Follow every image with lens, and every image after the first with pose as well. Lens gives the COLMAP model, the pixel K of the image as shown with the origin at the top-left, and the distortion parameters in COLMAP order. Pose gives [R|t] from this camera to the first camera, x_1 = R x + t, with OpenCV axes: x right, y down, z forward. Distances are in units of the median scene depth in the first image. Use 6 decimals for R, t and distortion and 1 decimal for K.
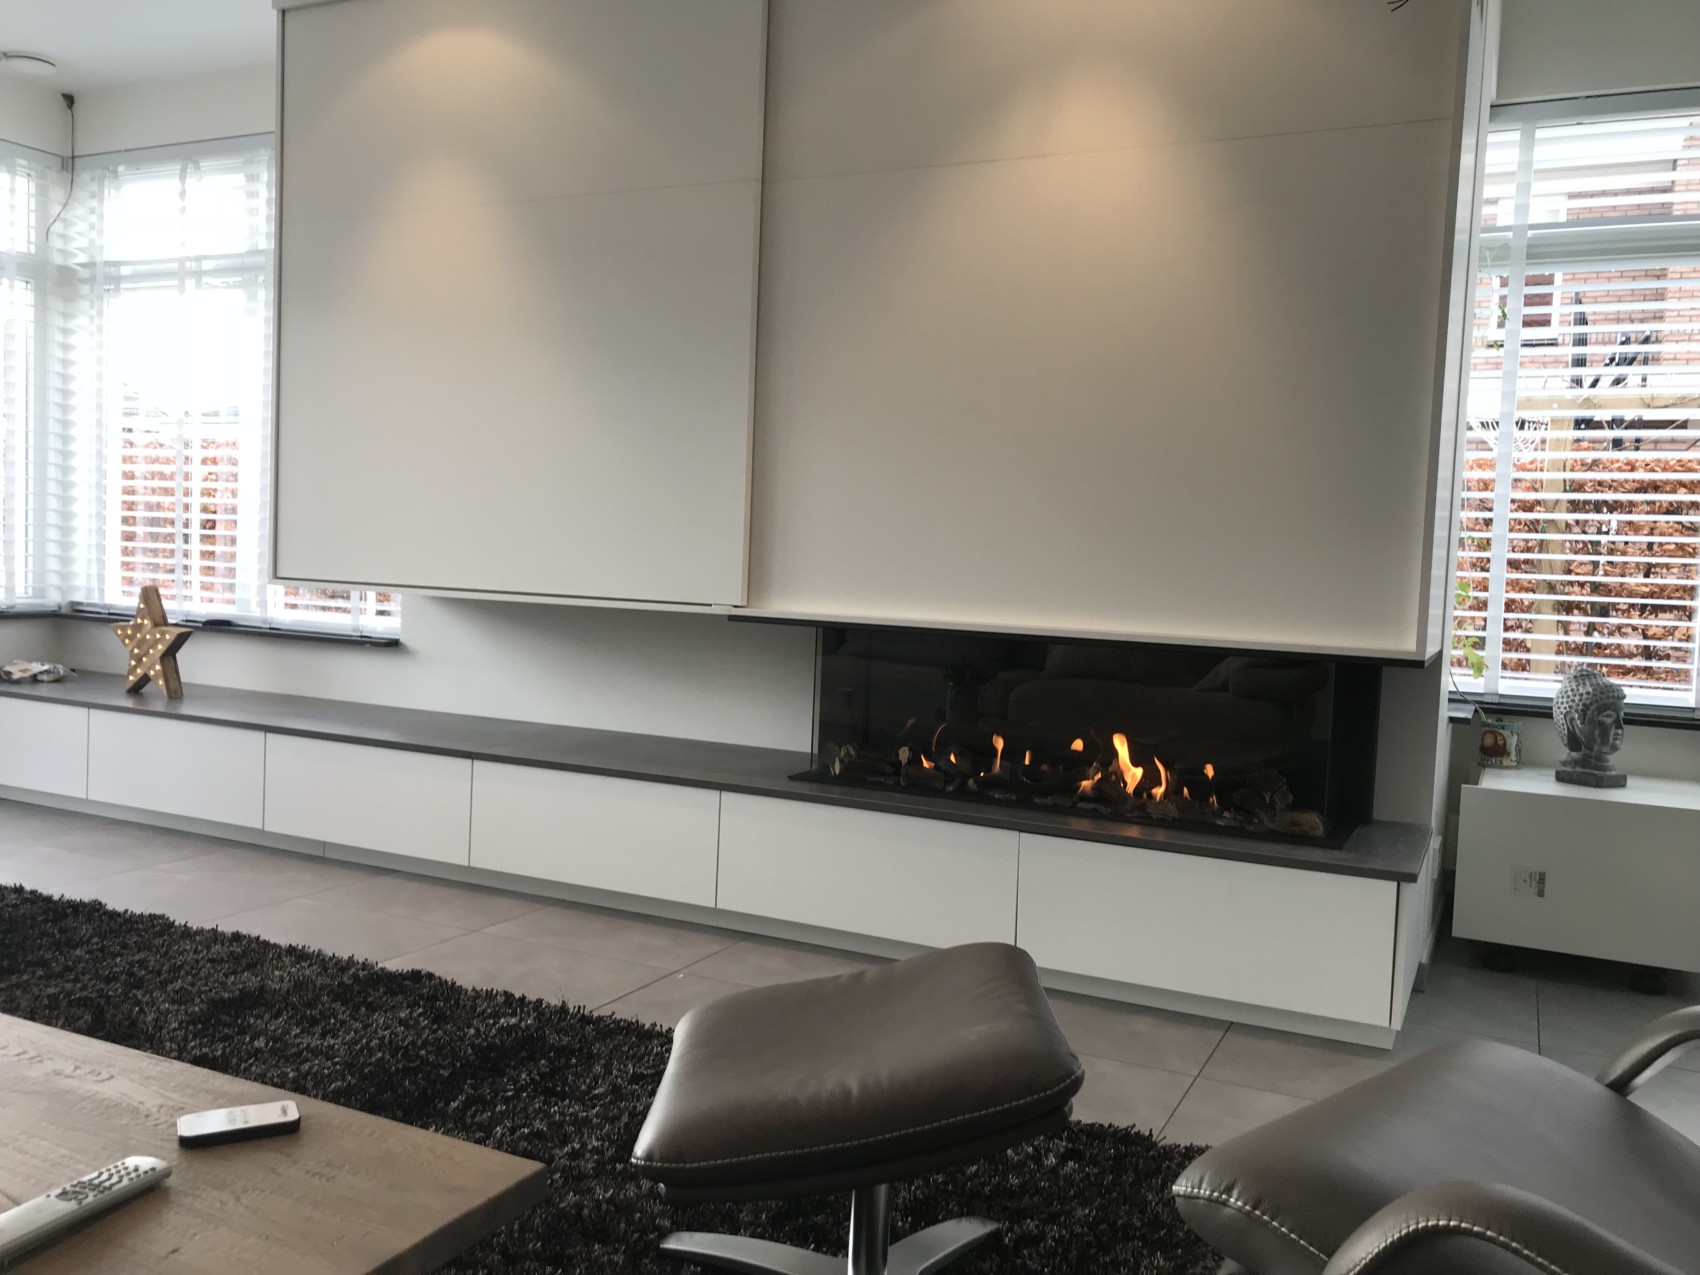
lens RADIAL K [[1384.2, 0, 852.3], [0, 1384.2, 635.5], [0, 0, 1]] dist [0.032725, -0.031065]
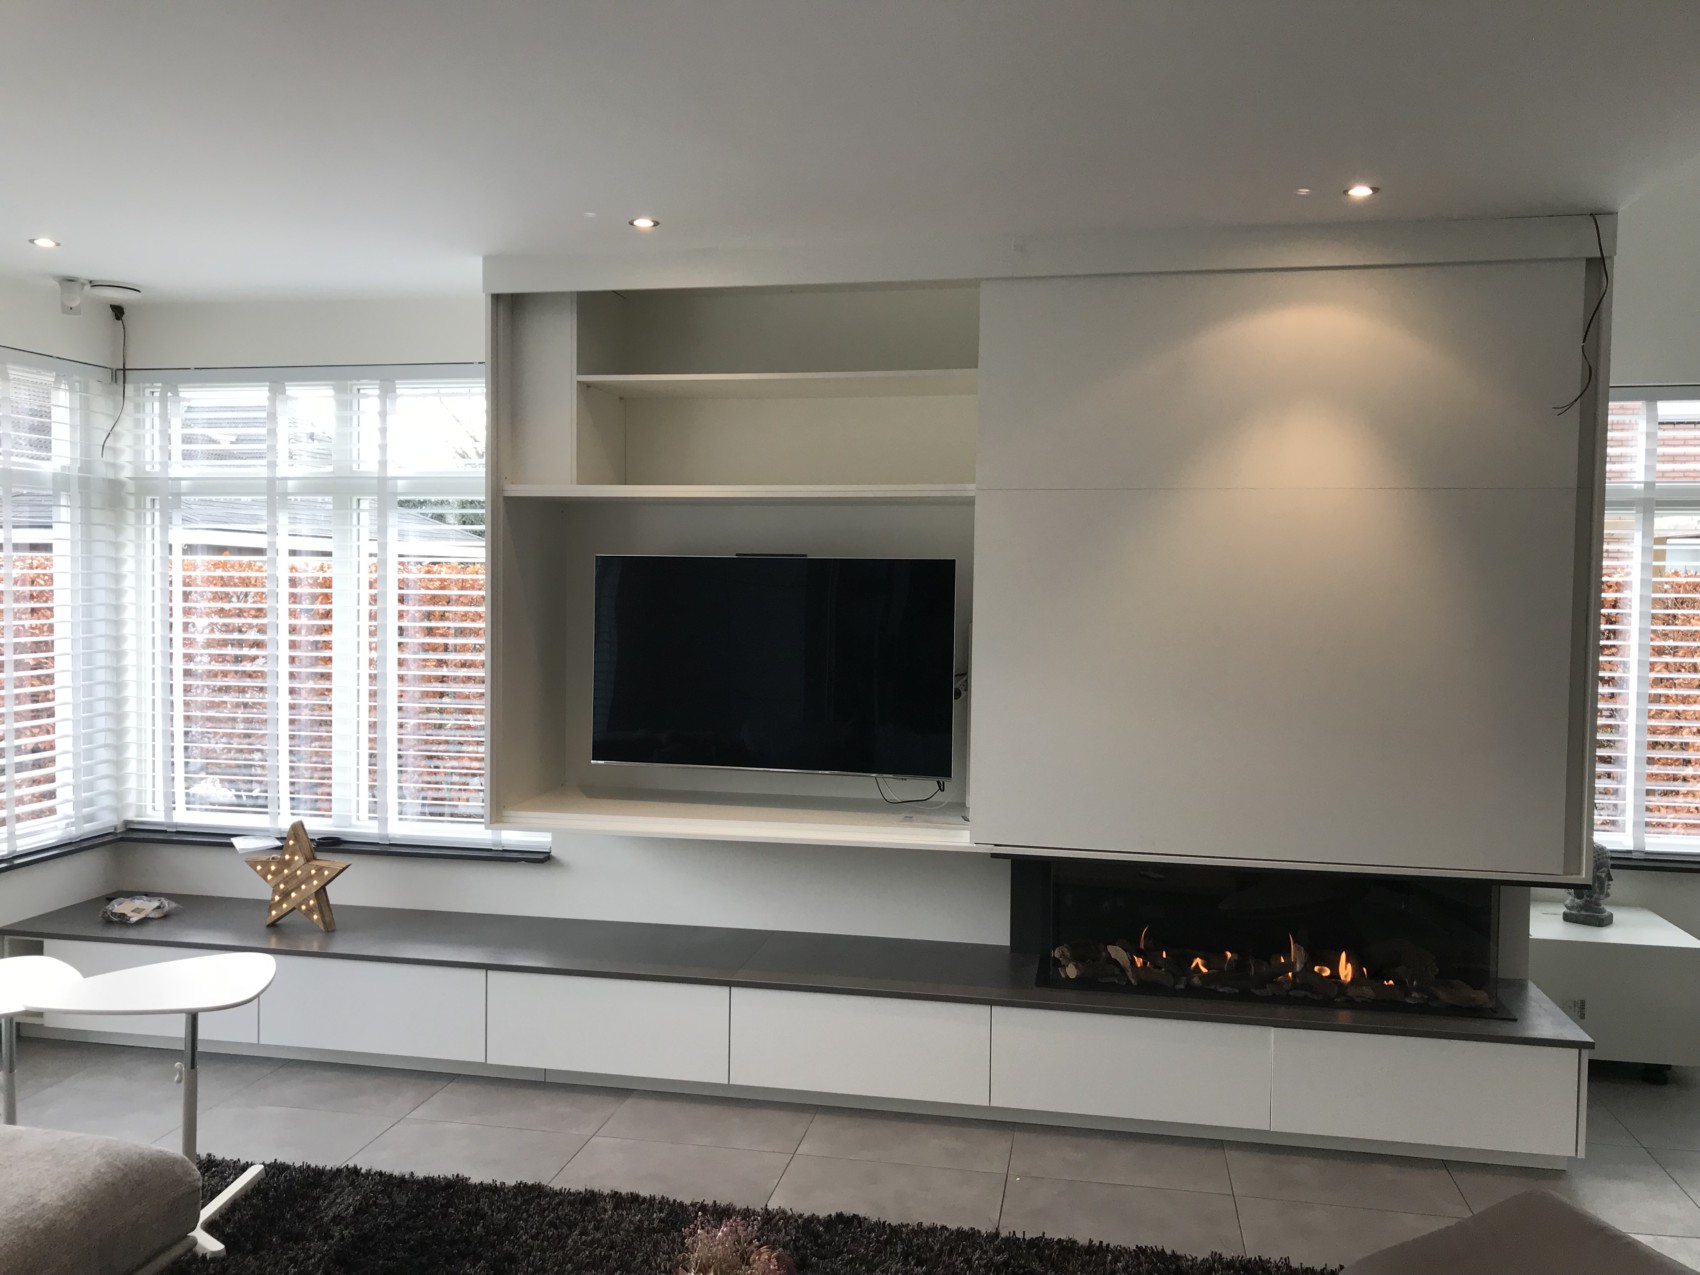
lens RADIAL K [[1384.2, 0, 845.9], [0, 1384.2, 636.8], [0, 0, 1]] dist [0.032725, -0.031065]
pose [[0.965610, -0.041949, 0.256590, -0.377688], [0.044049, 0.999026, -0.002440, -0.151320], [-0.256238, 0.013658, 0.966517, -0.079539]]
